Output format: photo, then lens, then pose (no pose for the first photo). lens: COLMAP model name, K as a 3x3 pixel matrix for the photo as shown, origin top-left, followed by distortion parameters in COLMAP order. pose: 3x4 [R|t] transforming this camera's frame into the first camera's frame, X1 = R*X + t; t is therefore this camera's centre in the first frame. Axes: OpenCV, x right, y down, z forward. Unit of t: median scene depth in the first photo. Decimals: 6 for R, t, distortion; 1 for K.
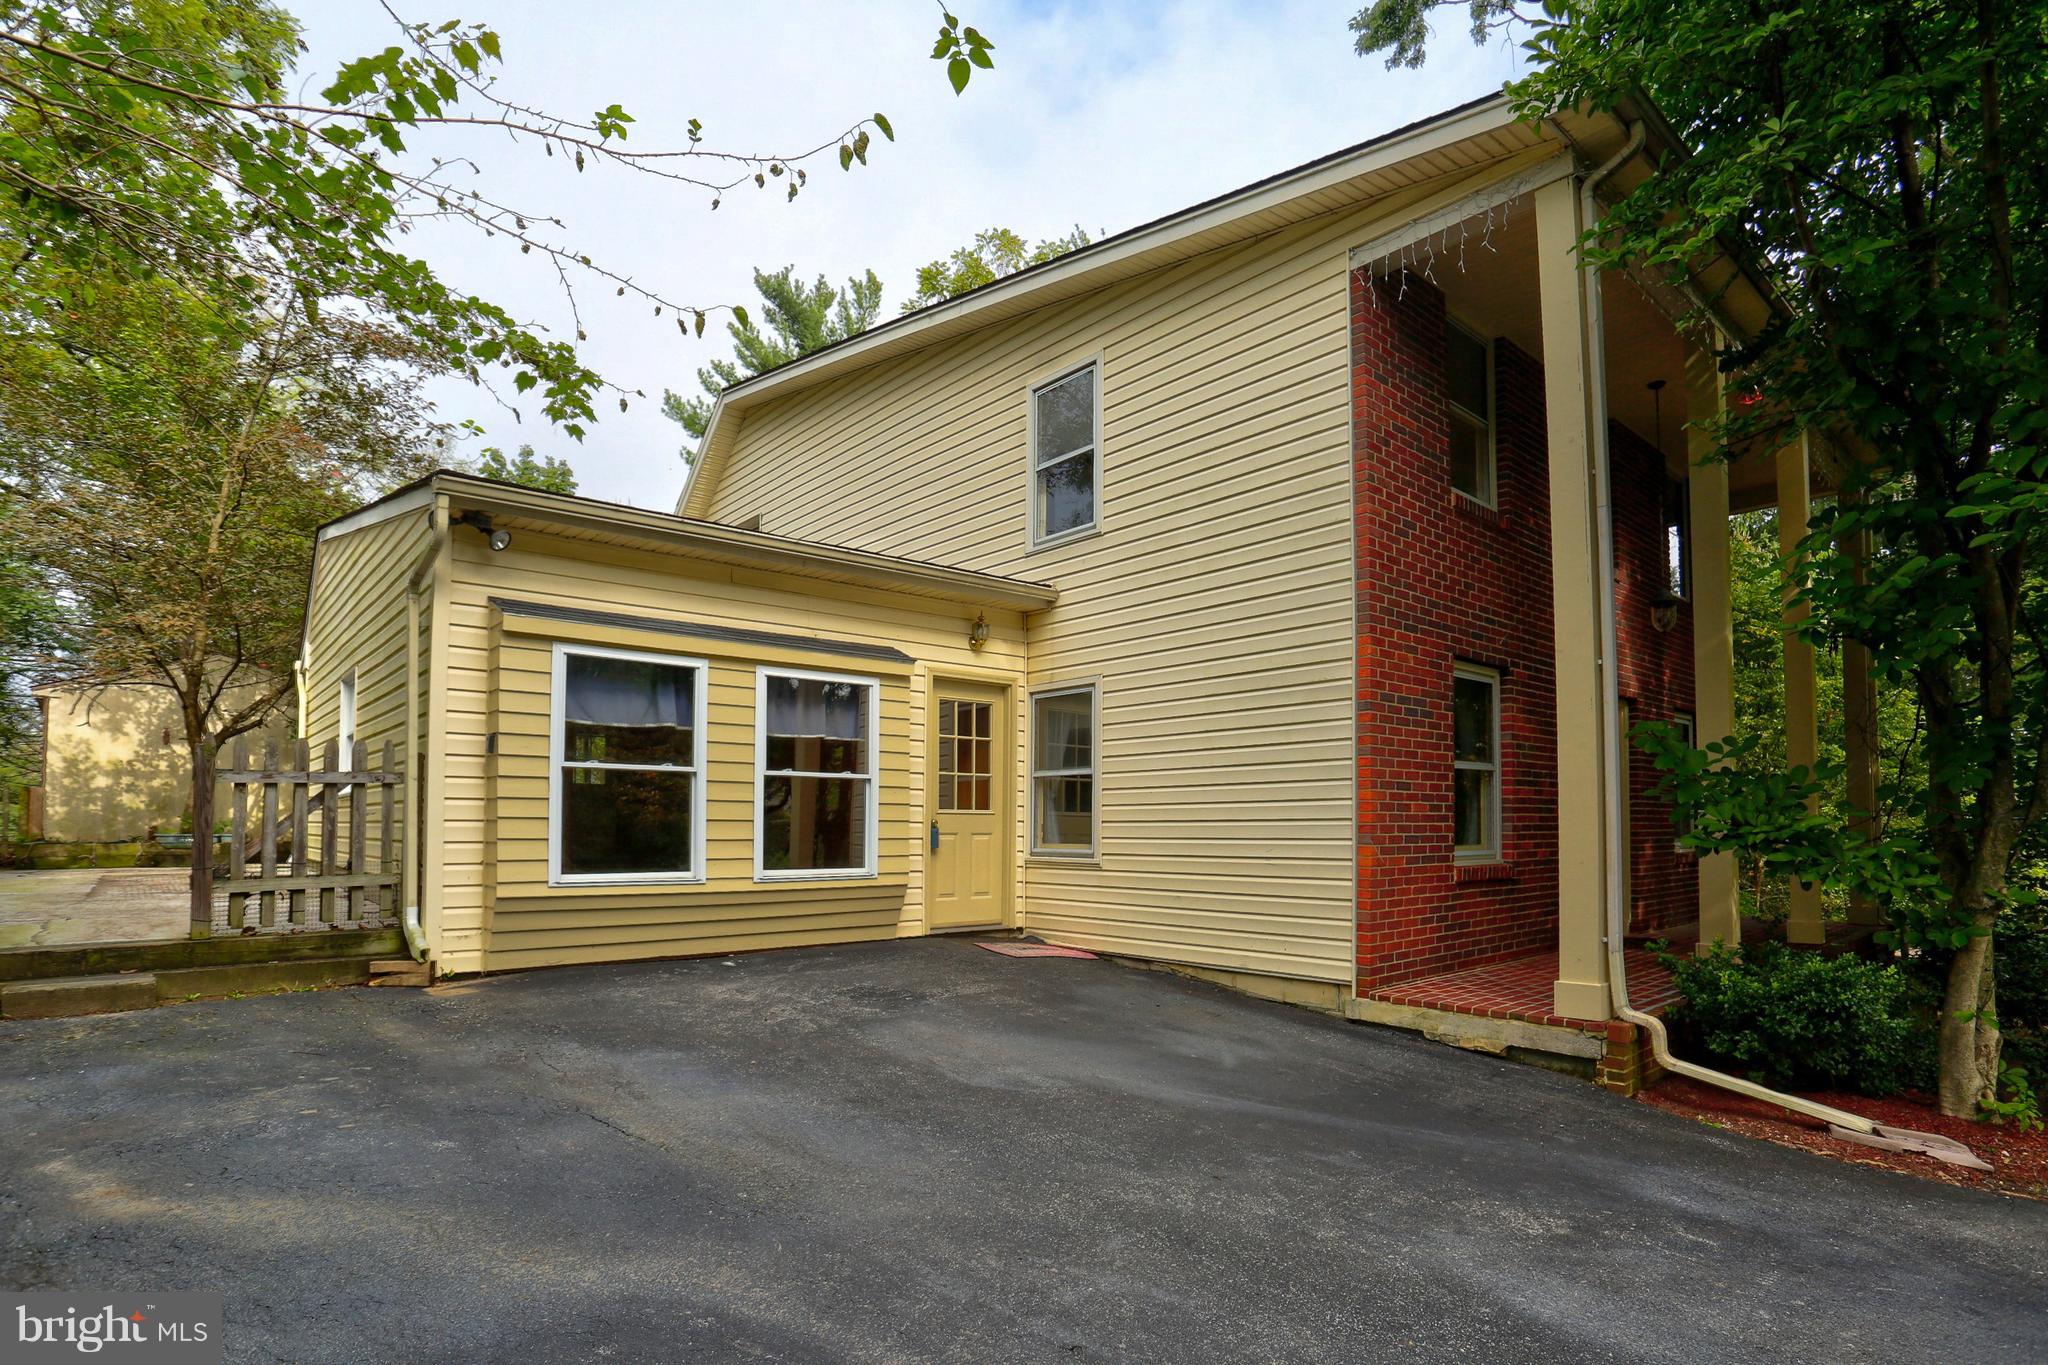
lens RADIAL K [[1043.7, 0, 1022.6], [0, 1043.7, 783.2], [0, 0, 1]] dist [-0.037366, 0.000570]
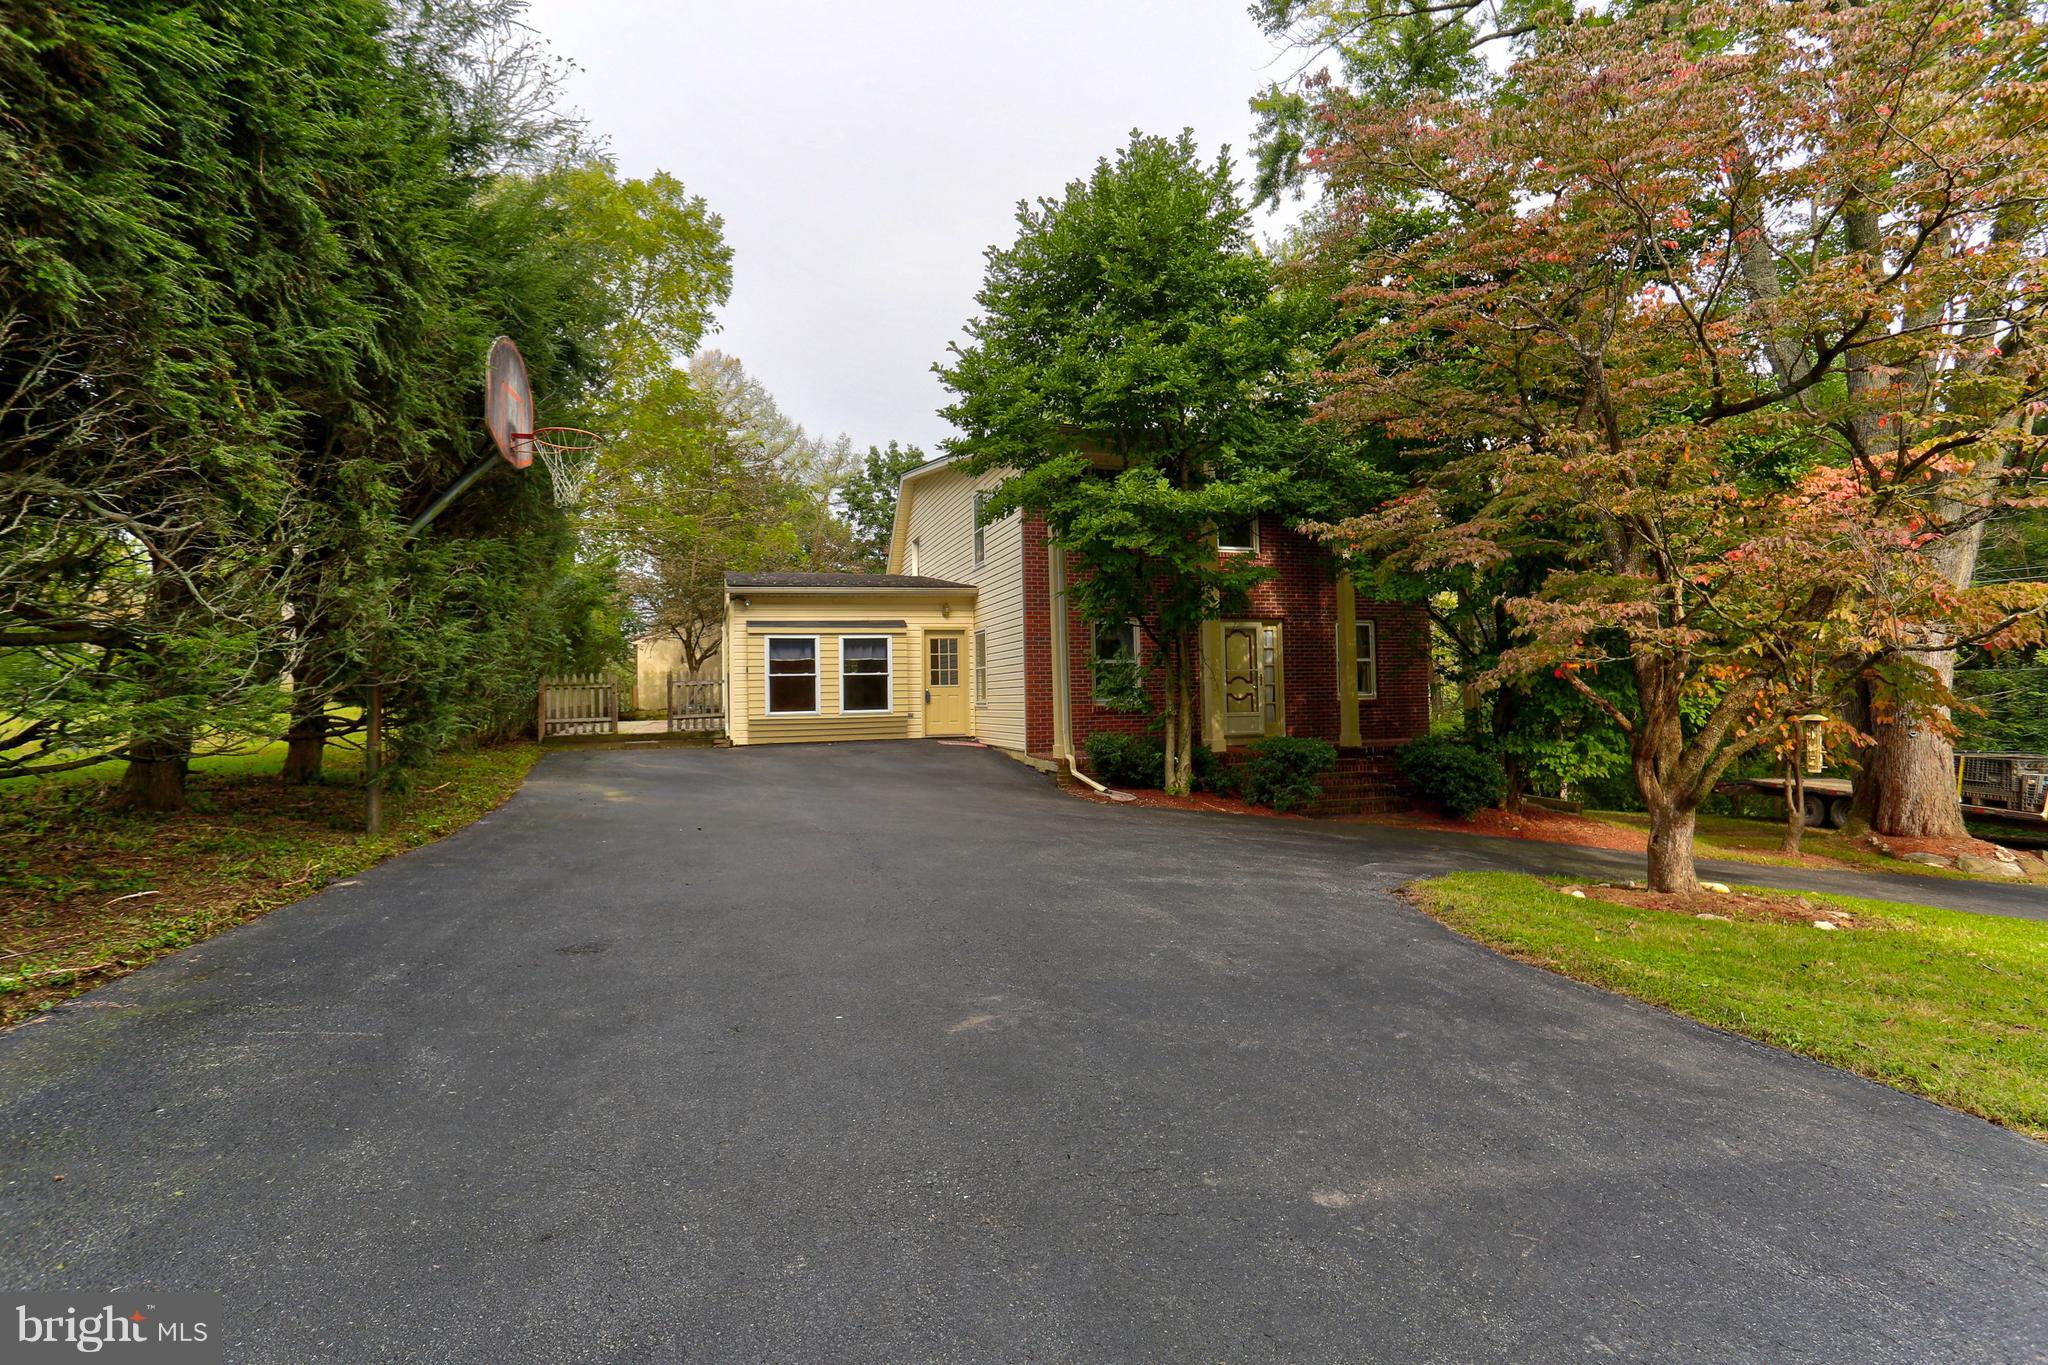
lens RADIAL K [[1008.2, 0, 1047.5], [0, 1008.2, 661.6], [0, 0, 1]] dist [-0.044338, 0.029828]
pose [[0.922259, -0.033980, -0.385076, 1.191589], [0.039836, 0.999180, 0.007236, -0.039849], [0.384515, -0.022014, 0.922856, -1.151874]]
